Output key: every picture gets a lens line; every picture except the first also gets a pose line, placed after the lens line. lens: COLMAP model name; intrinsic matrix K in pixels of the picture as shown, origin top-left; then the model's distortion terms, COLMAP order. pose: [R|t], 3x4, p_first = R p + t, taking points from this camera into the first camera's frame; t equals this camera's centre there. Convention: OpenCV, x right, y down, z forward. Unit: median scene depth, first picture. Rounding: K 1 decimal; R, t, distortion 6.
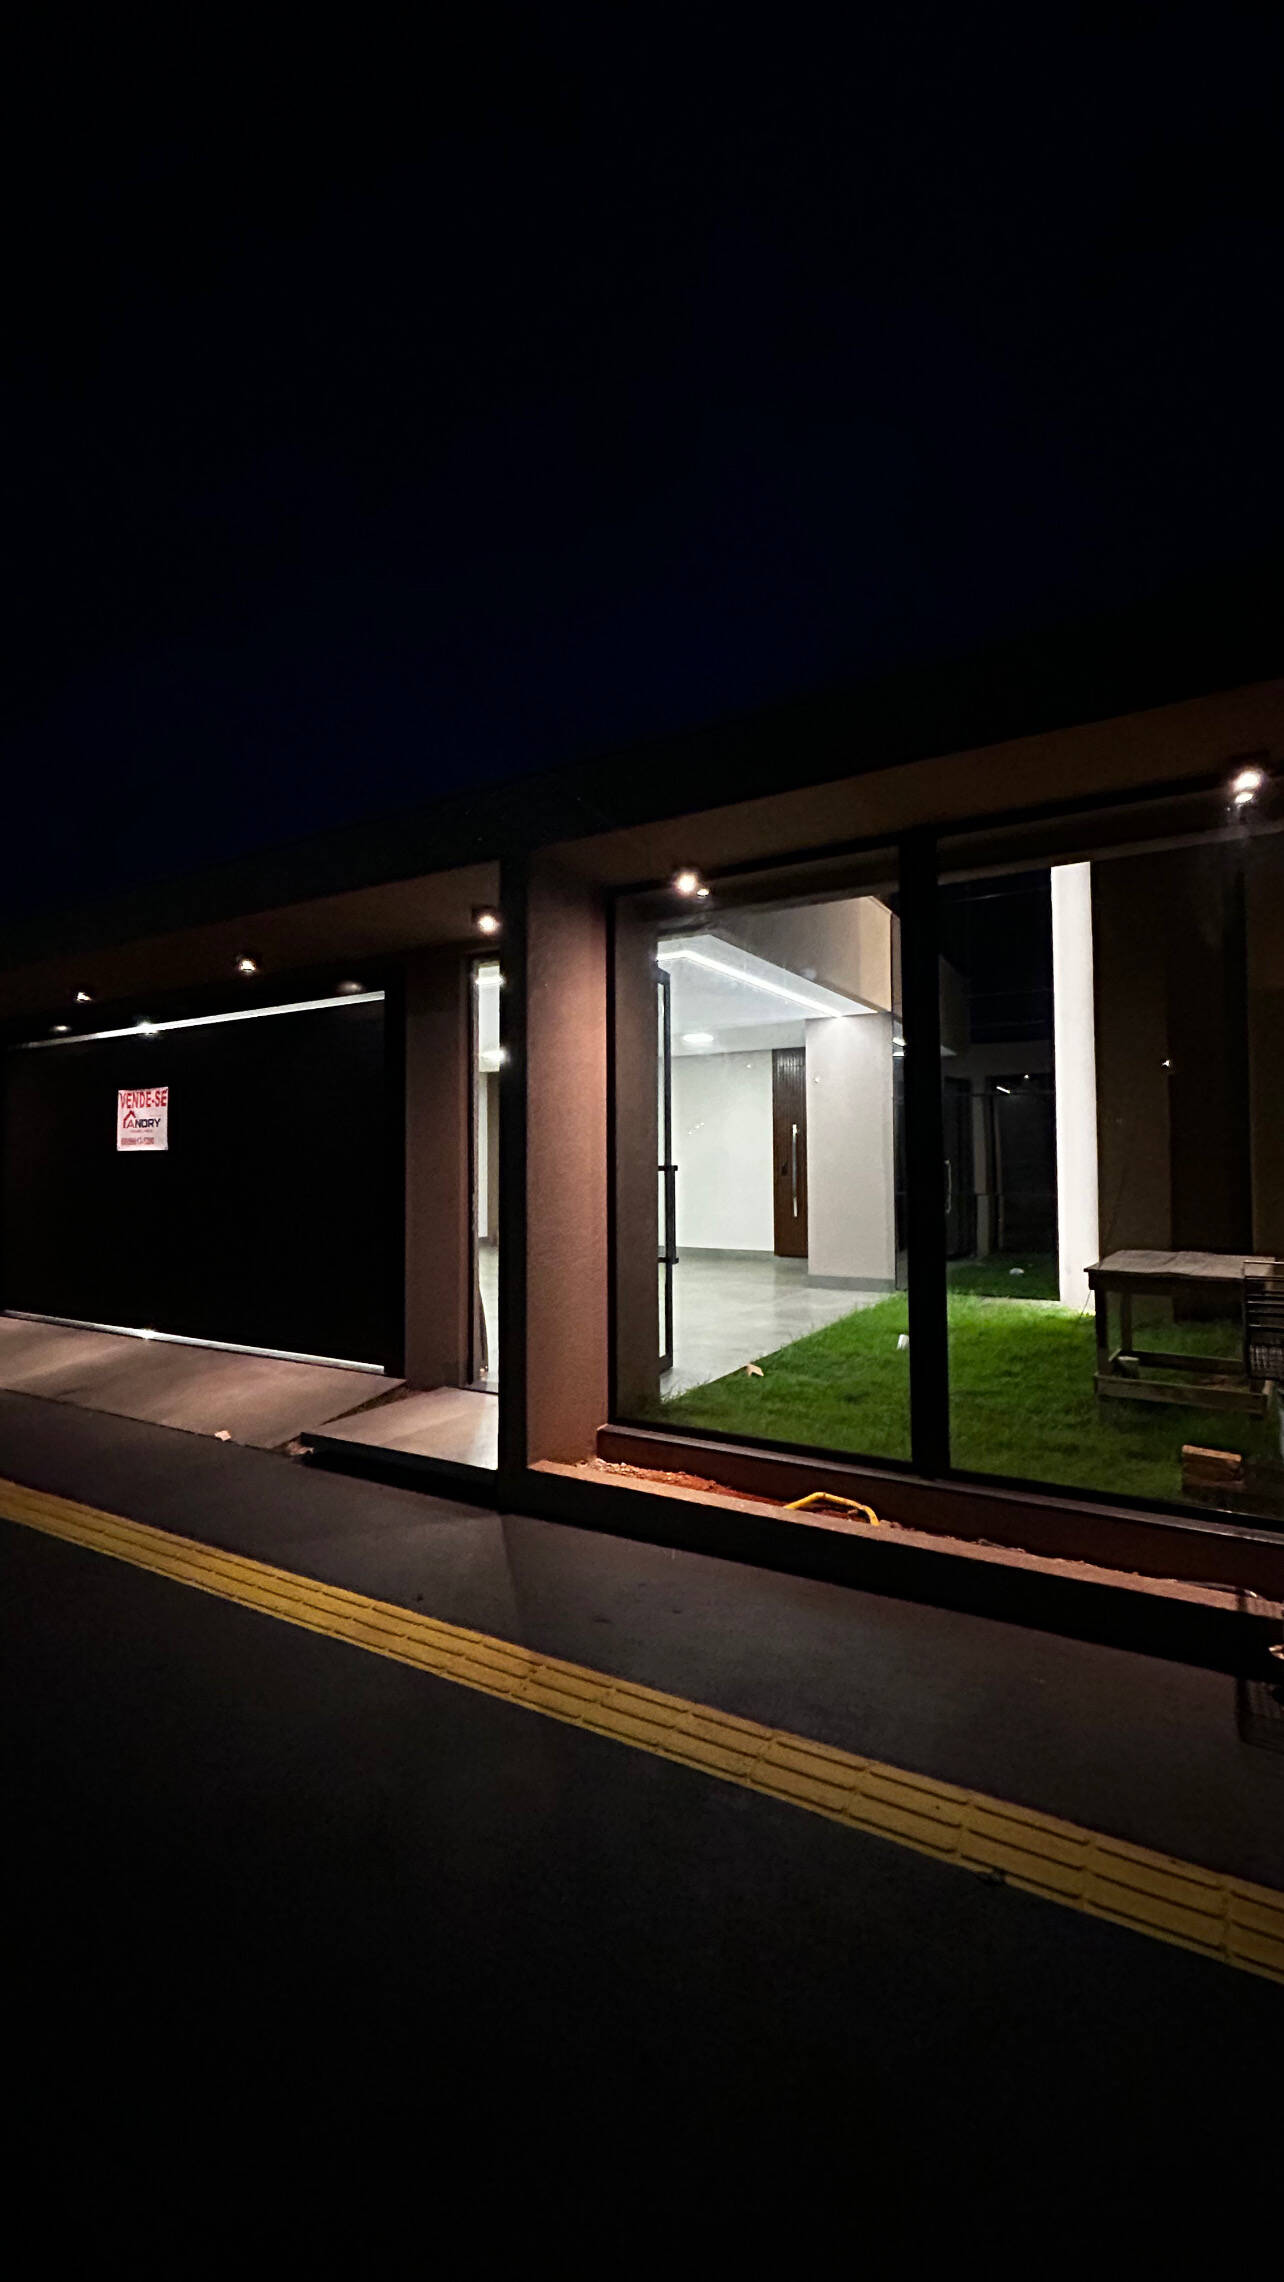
lens RADIAL K [[918.4, 0, 648.2], [0, 918.4, 1135.8], [0, 0, 1]] dist [0.000032, -0.000142]
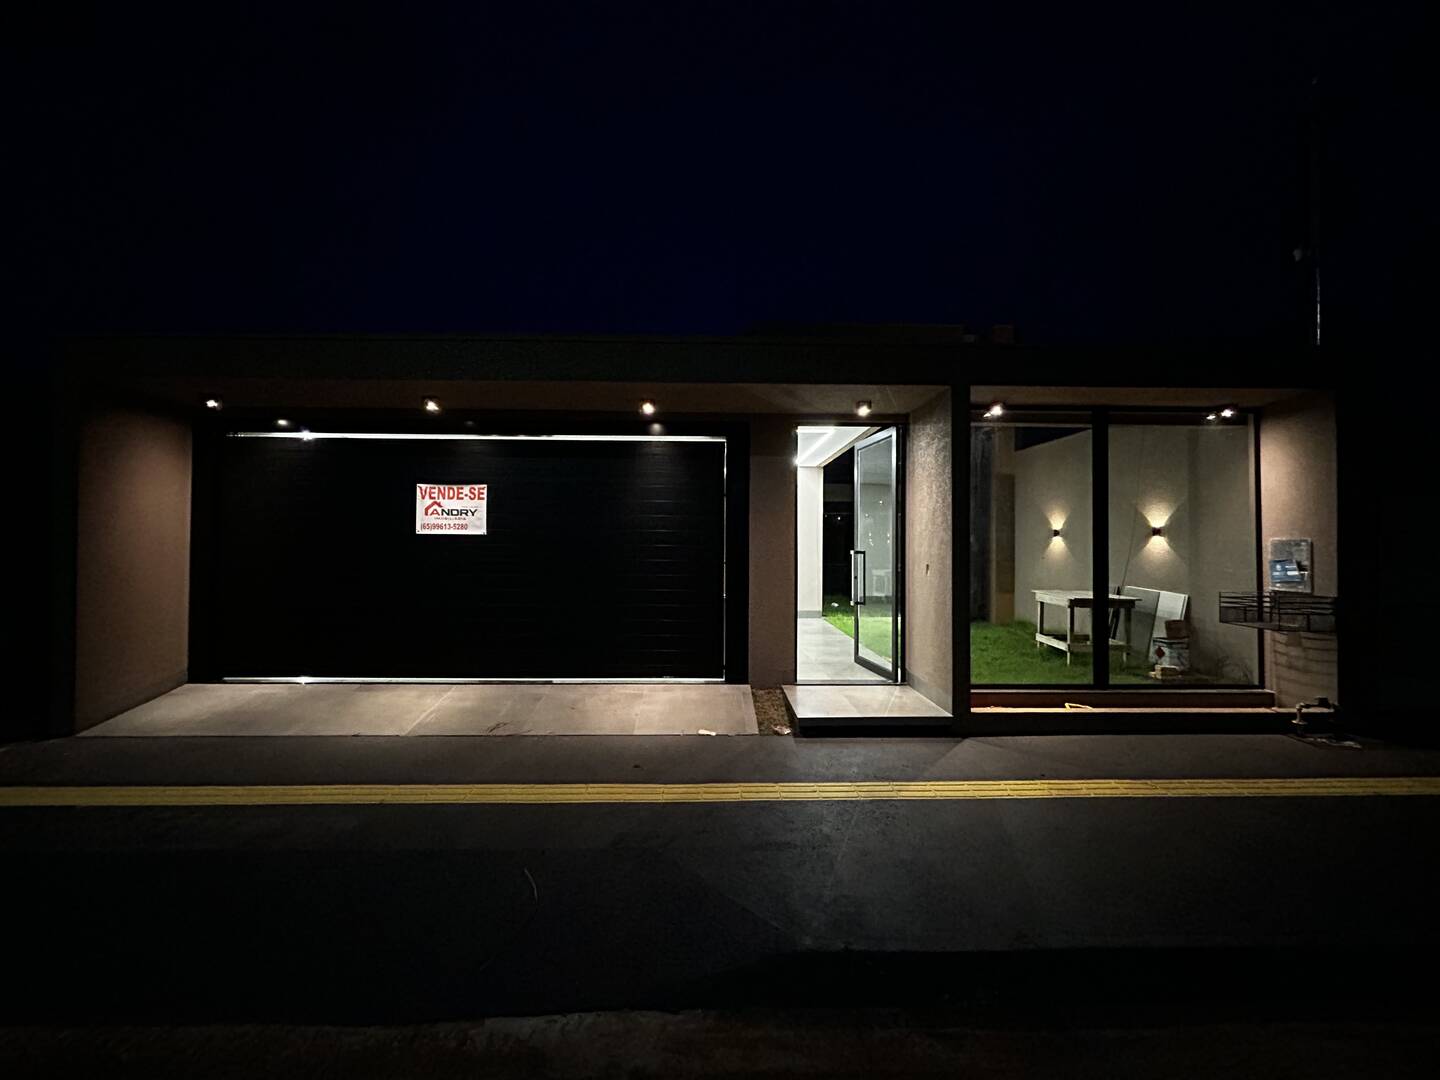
lens RADIAL K [[582.1, 0, 720.0], [0, 582.1, 540.0], [0, 0, 1]] dist [-0.002449, 0.004272]
pose [[0.848165, 0.017271, 0.529450, -1.113920], [-0.028445, 0.999511, 0.012963, 0.005335], [-0.528968, -0.026055, 0.848242, 0.244497]]
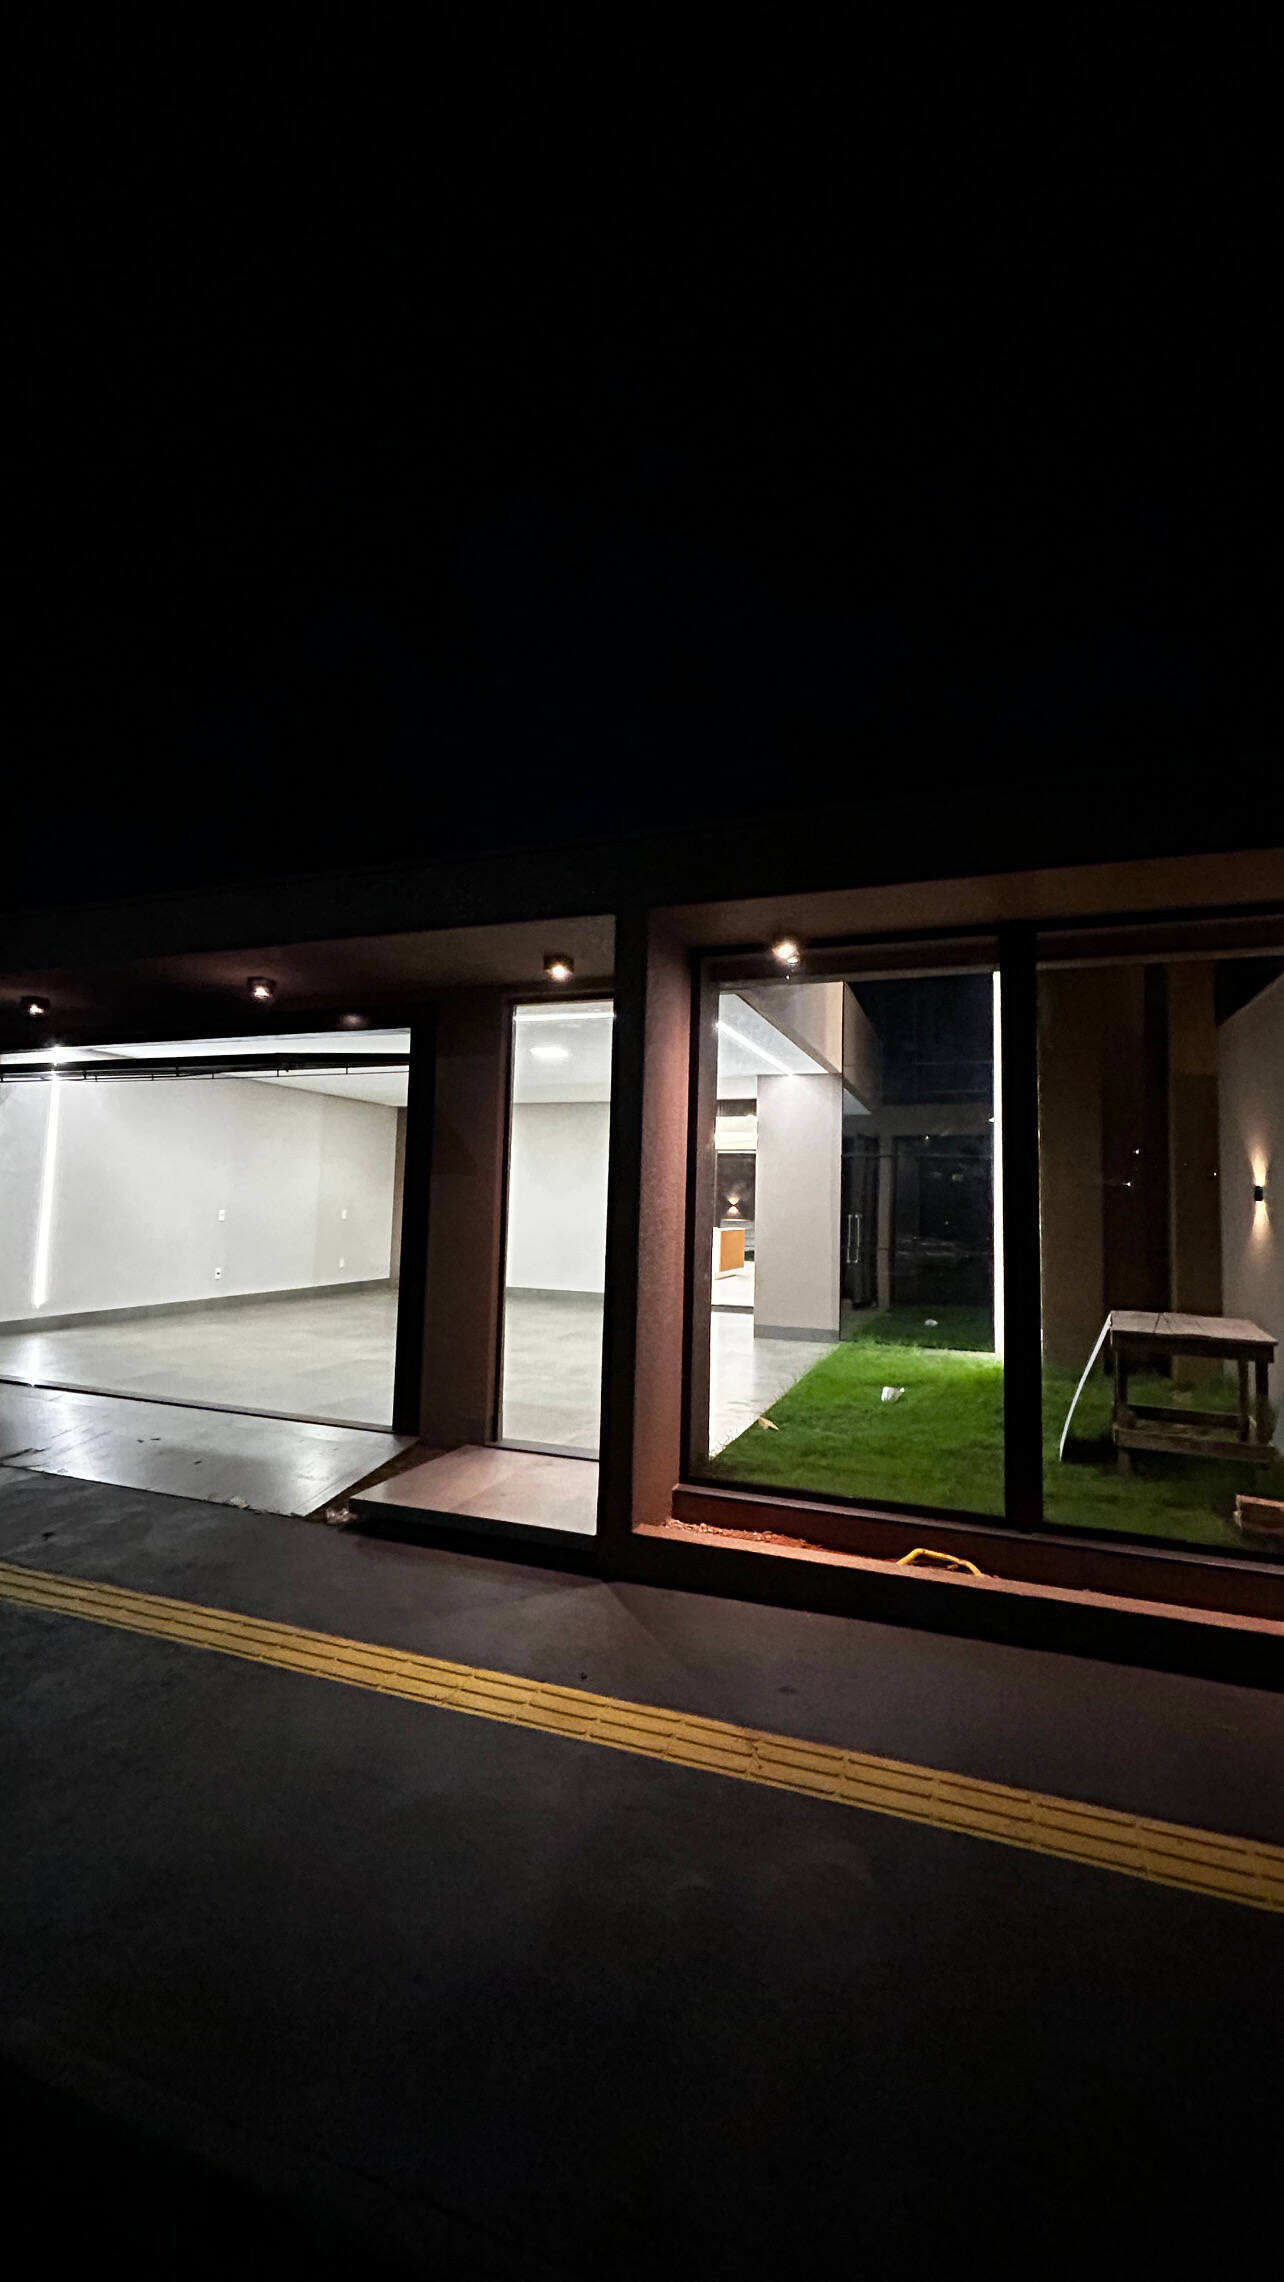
lens RADIAL K [[918.4, 0, 648.2], [0, 918.4, 1135.8], [0, 0, 1]] dist [0.000032, -0.000142]
pose [[0.983932, 0.045339, 0.172689, -0.278707], [-0.037758, 0.998184, -0.046933, -0.013009], [-0.174503, 0.039658, 0.983858, 0.017948]]
